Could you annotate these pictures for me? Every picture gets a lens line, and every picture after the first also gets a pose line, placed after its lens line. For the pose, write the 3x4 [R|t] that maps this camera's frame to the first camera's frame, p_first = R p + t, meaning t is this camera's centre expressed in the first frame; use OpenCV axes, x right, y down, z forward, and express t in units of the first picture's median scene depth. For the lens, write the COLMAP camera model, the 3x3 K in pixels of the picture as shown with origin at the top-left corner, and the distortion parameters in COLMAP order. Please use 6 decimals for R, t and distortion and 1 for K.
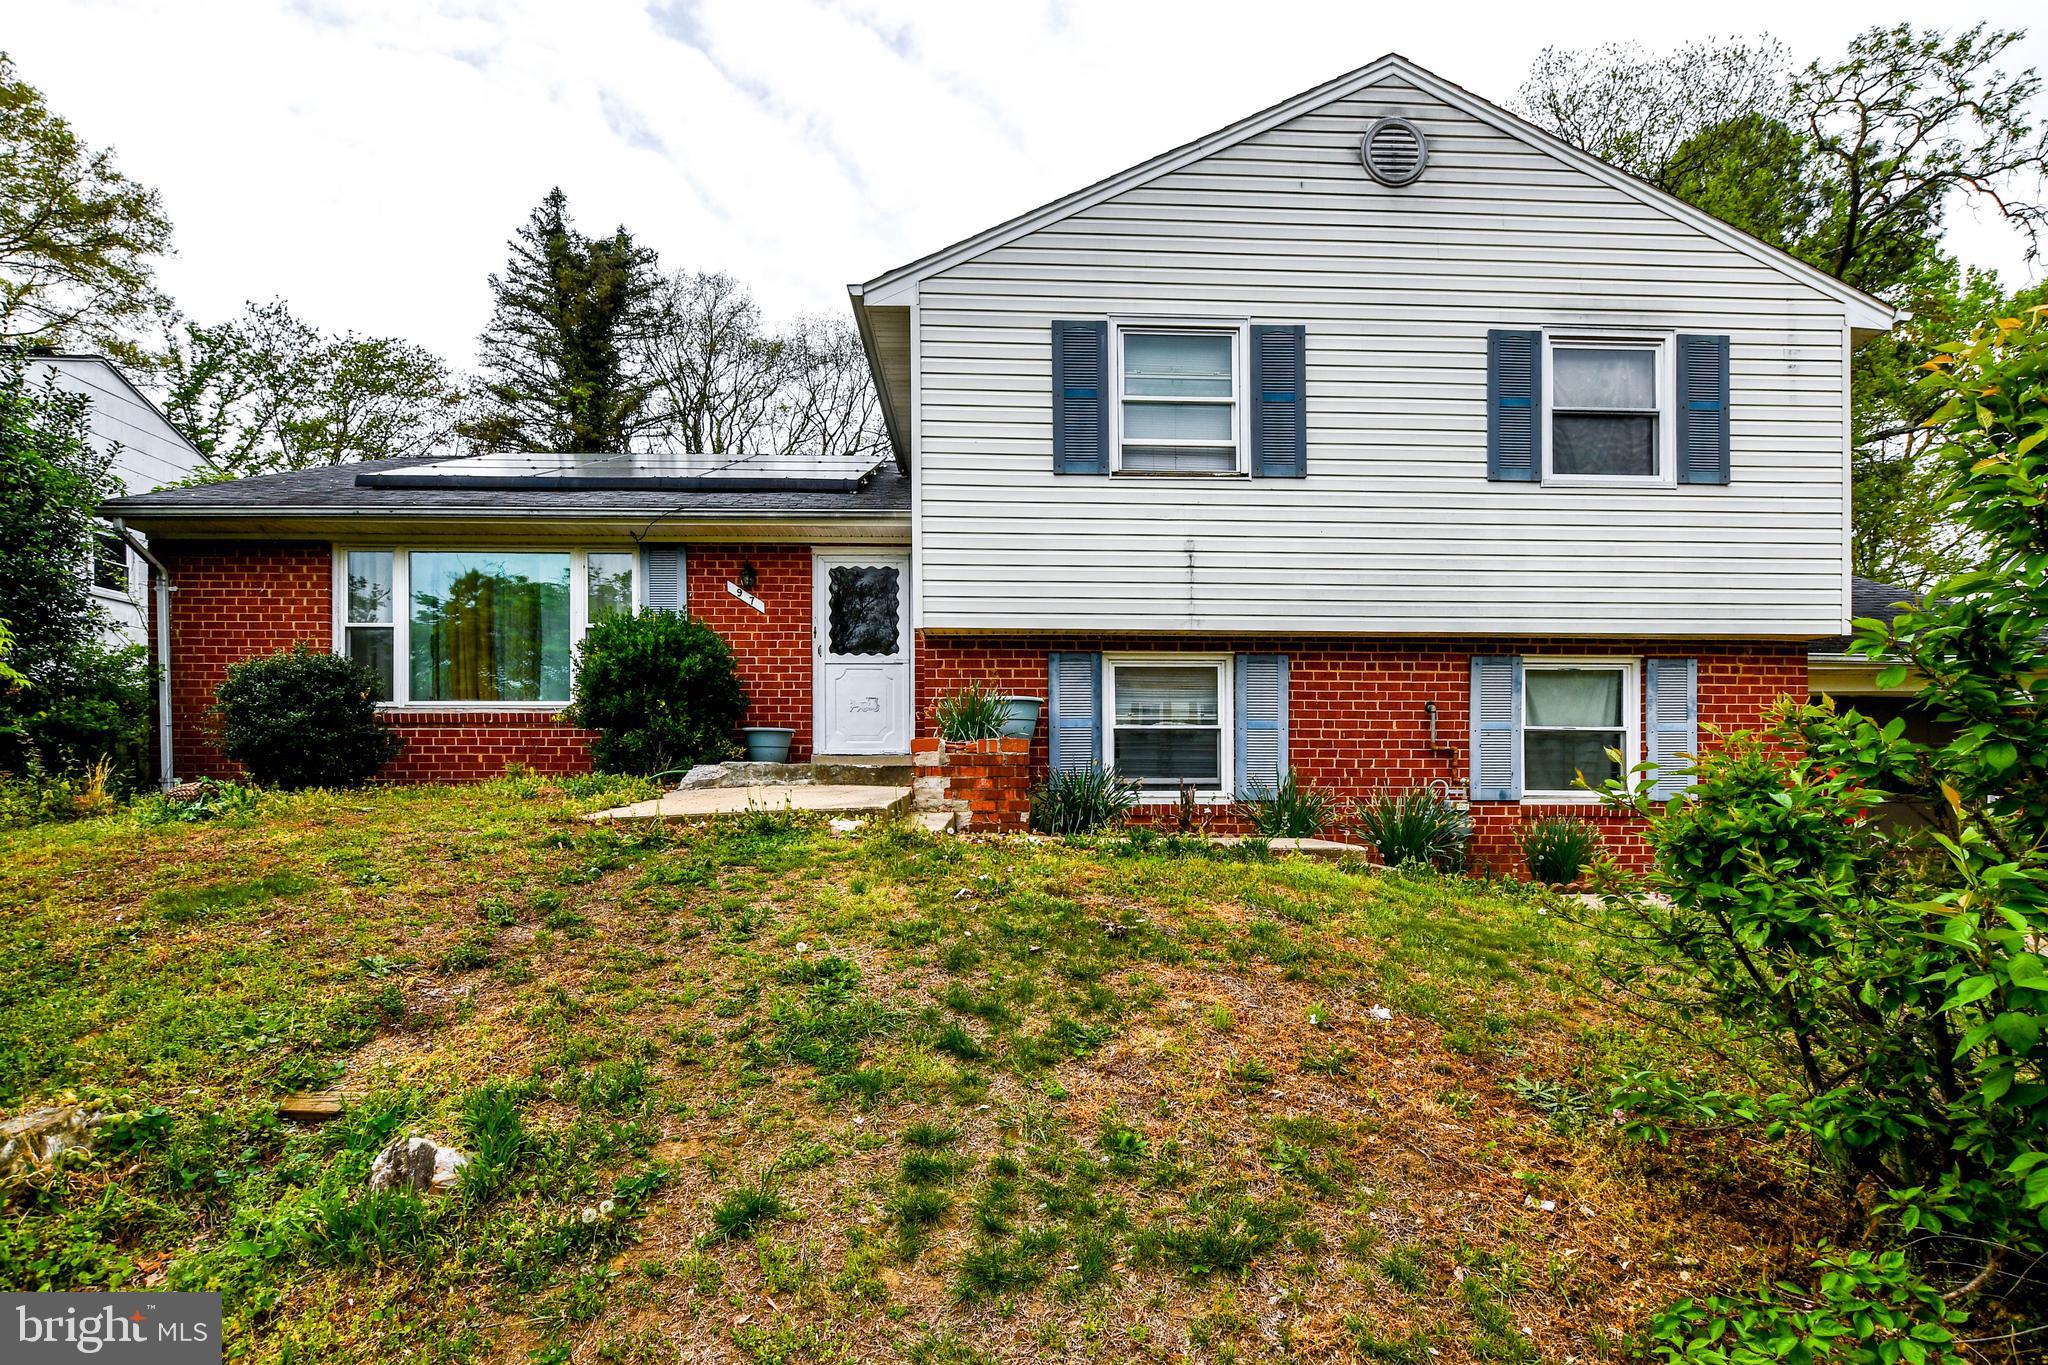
lens RADIAL K [[911.6, 0, 1026.8], [0, 911.6, 815.0], [0, 0, 1]] dist [-0.005081, 0.000184]
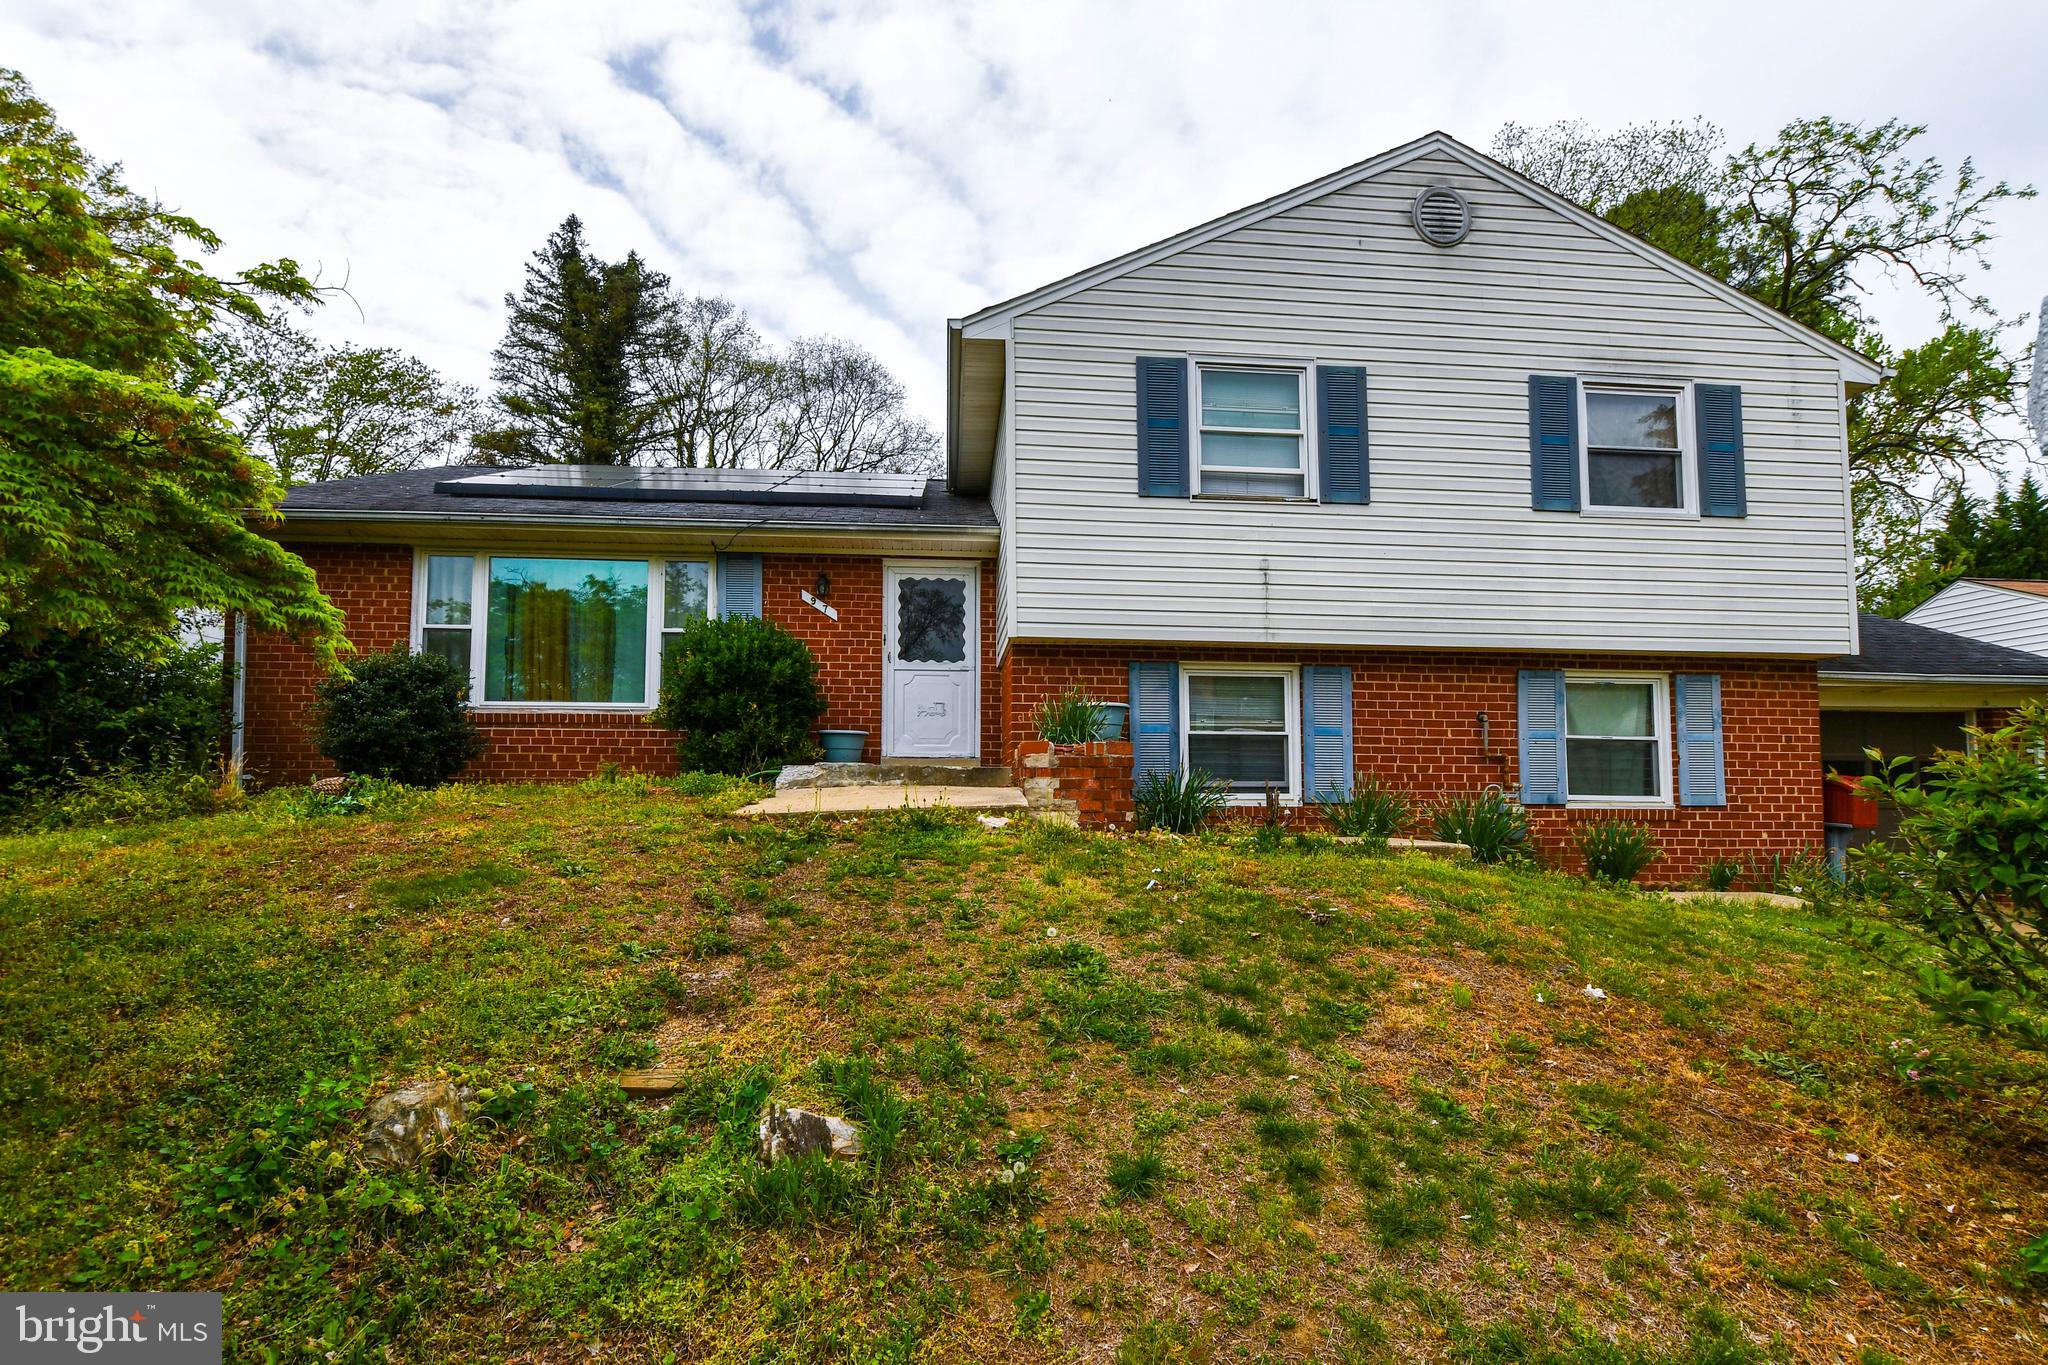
lens RADIAL K [[898.2, 0, 1014.5], [0, 898.2, 765.3], [0, 0, 1]] dist [-0.005298, 0.000291]
pose [[0.999112, 0.007451, 0.041472, -0.147951], [-0.004807, 0.997970, -0.063512, 0.007903], [-0.041861, 0.063256, 0.997119, -0.021963]]
